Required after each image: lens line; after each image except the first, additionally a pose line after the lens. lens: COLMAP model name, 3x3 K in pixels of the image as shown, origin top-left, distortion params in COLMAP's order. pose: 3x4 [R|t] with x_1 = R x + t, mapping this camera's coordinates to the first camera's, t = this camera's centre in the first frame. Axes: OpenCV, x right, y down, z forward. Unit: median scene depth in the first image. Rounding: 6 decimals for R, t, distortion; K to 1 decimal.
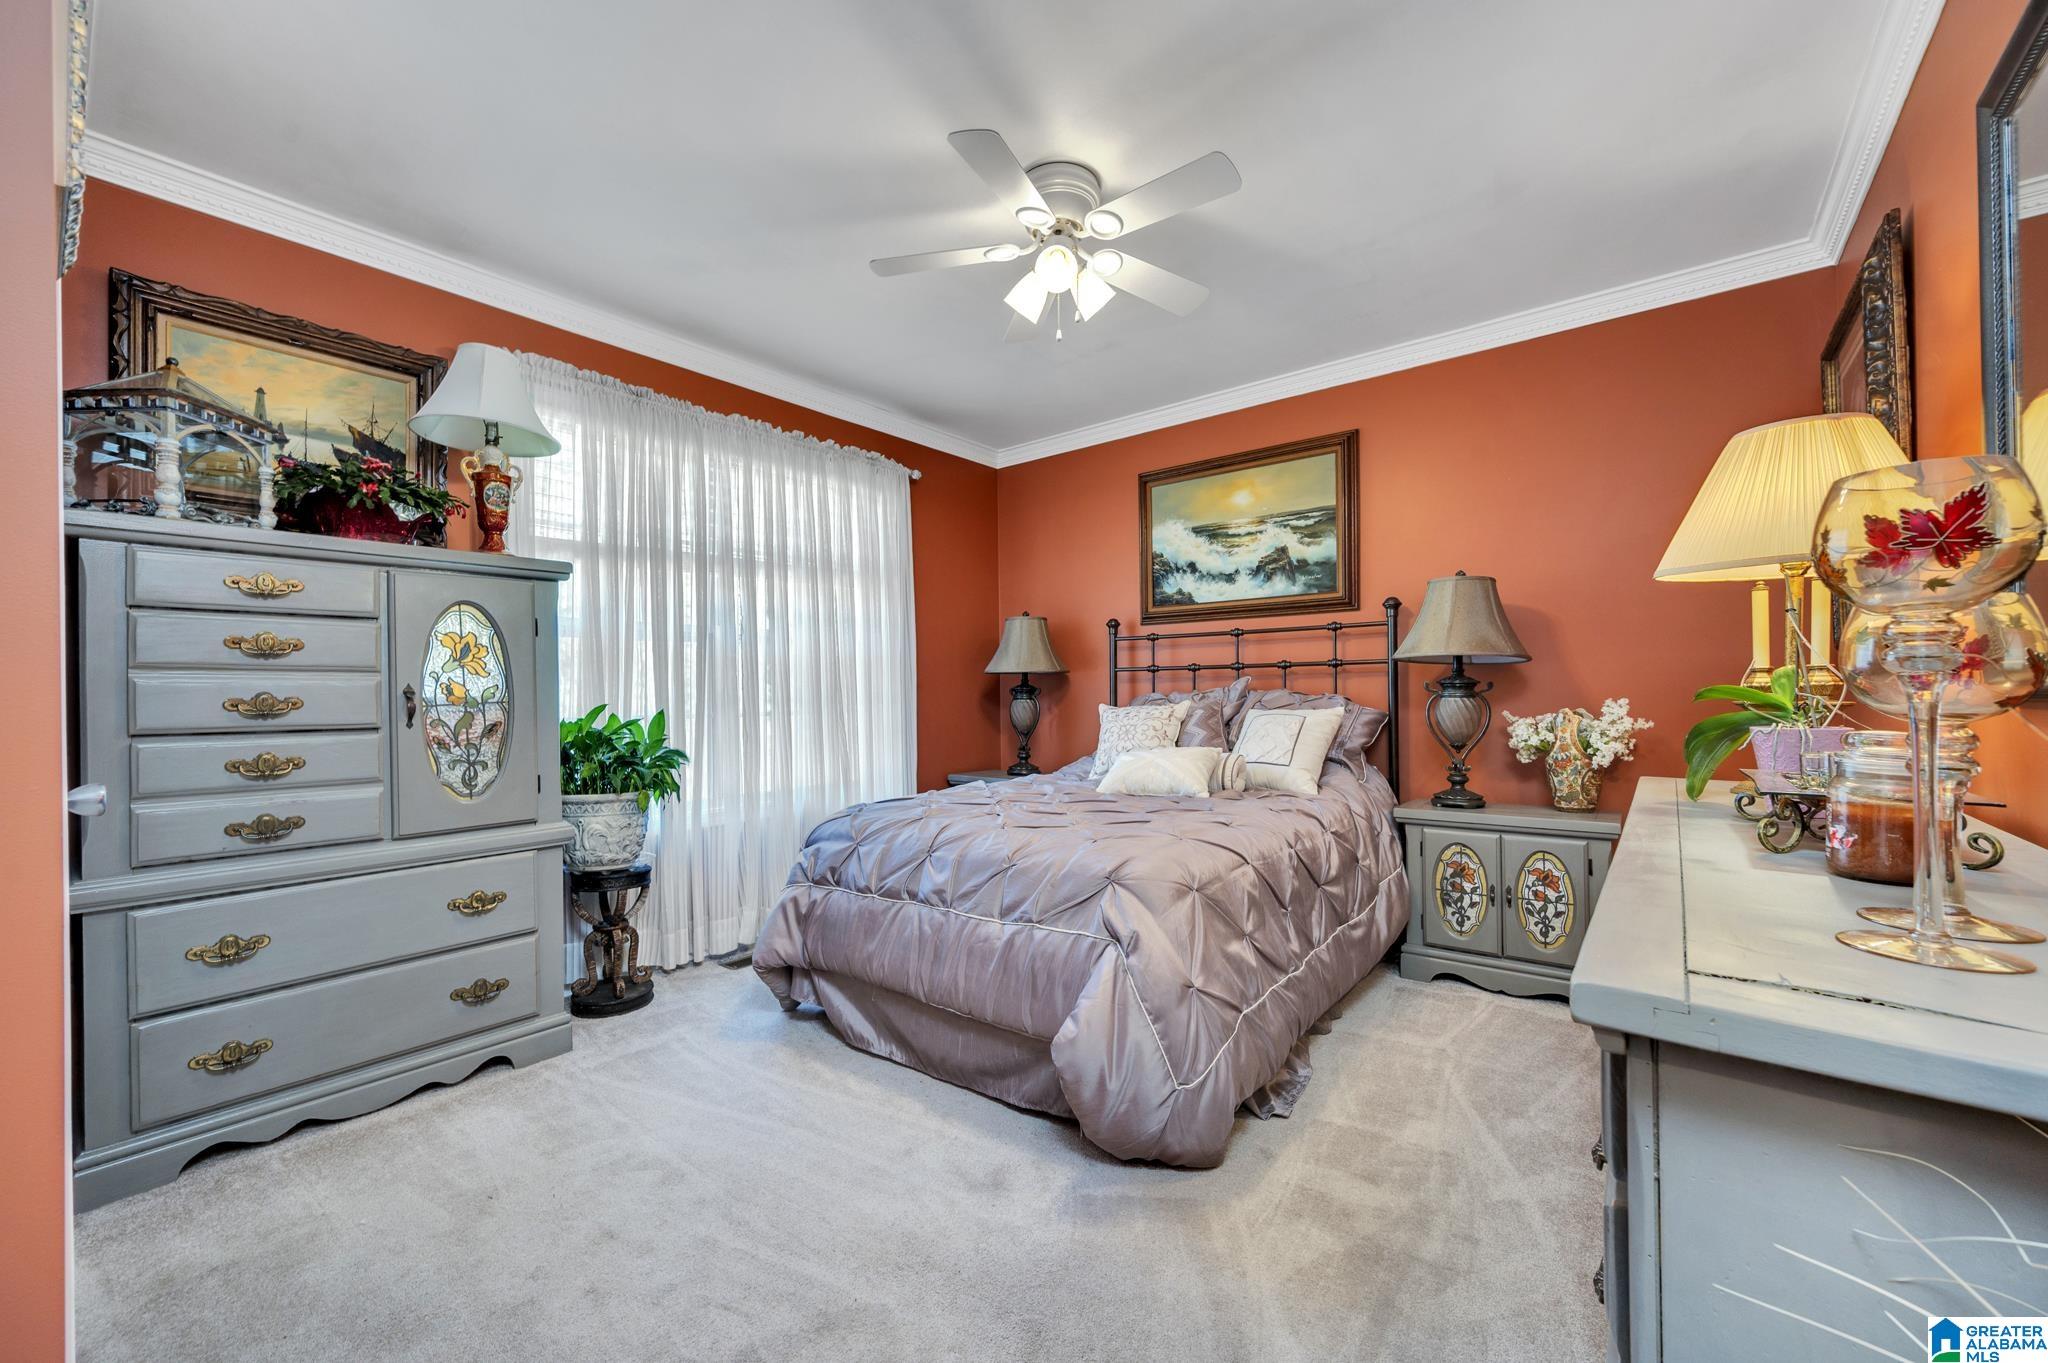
lens RADIAL K [[804.0, 0, 1025.2], [0, 804.0, 690.5], [0, 0, 1]] dist [-0.001984, 0.000081]
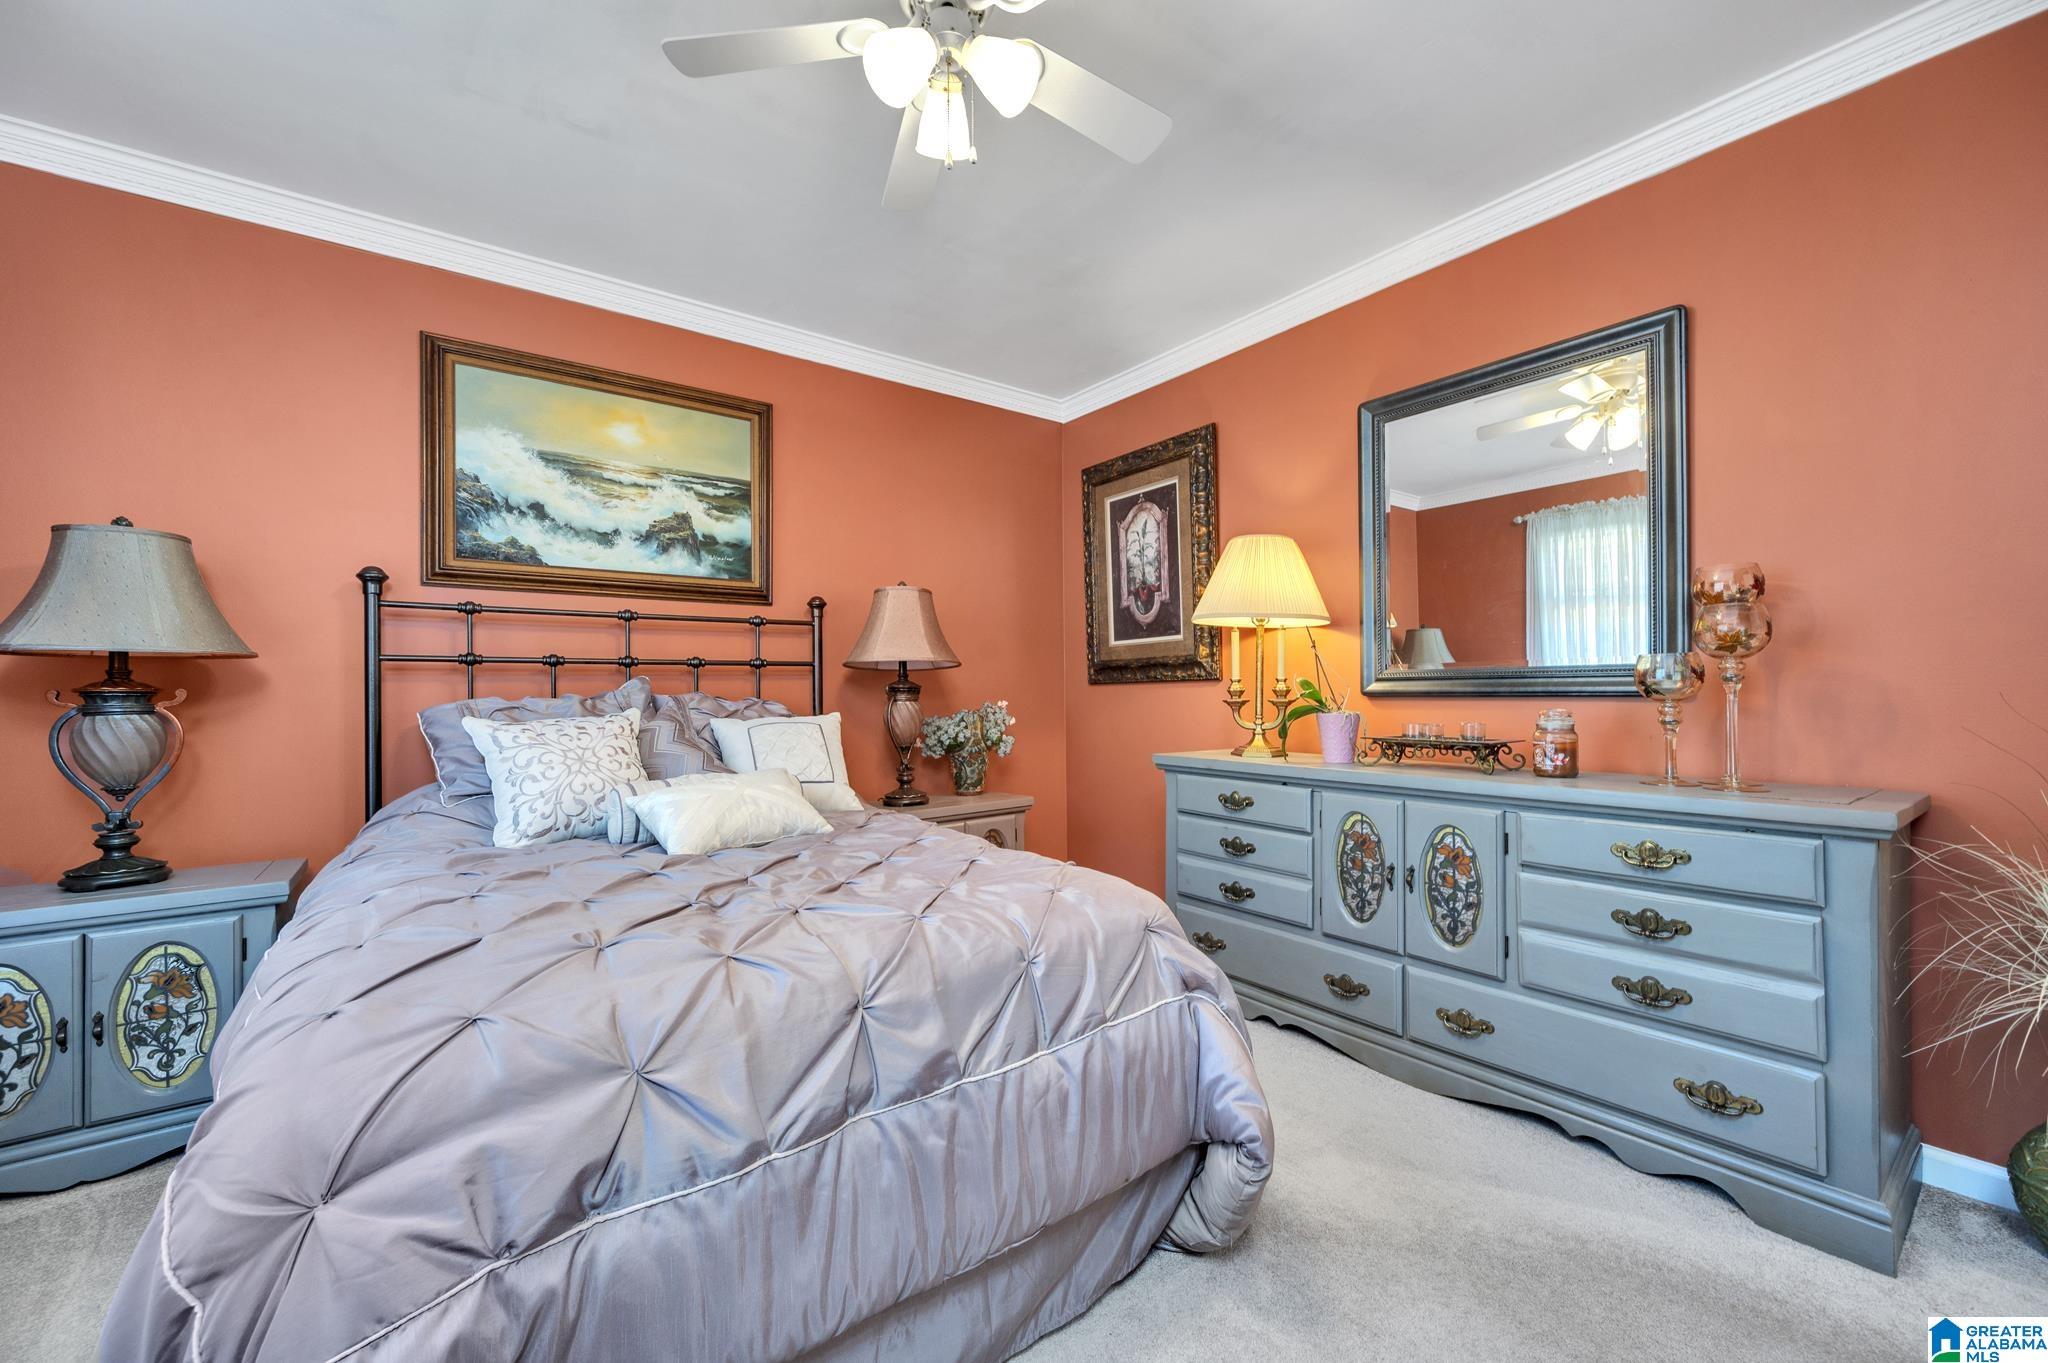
lens RADIAL K [[804.0, 0, 1025.2], [0, 804.0, 690.5], [0, 0, 1]] dist [-0.001984, 0.000081]
pose [[0.240447, 0.006268, 0.970642, -0.365083], [0.001280, 0.999976, -0.006775, 0.001718], [-0.970661, 0.002871, 0.240433, 0.475998]]
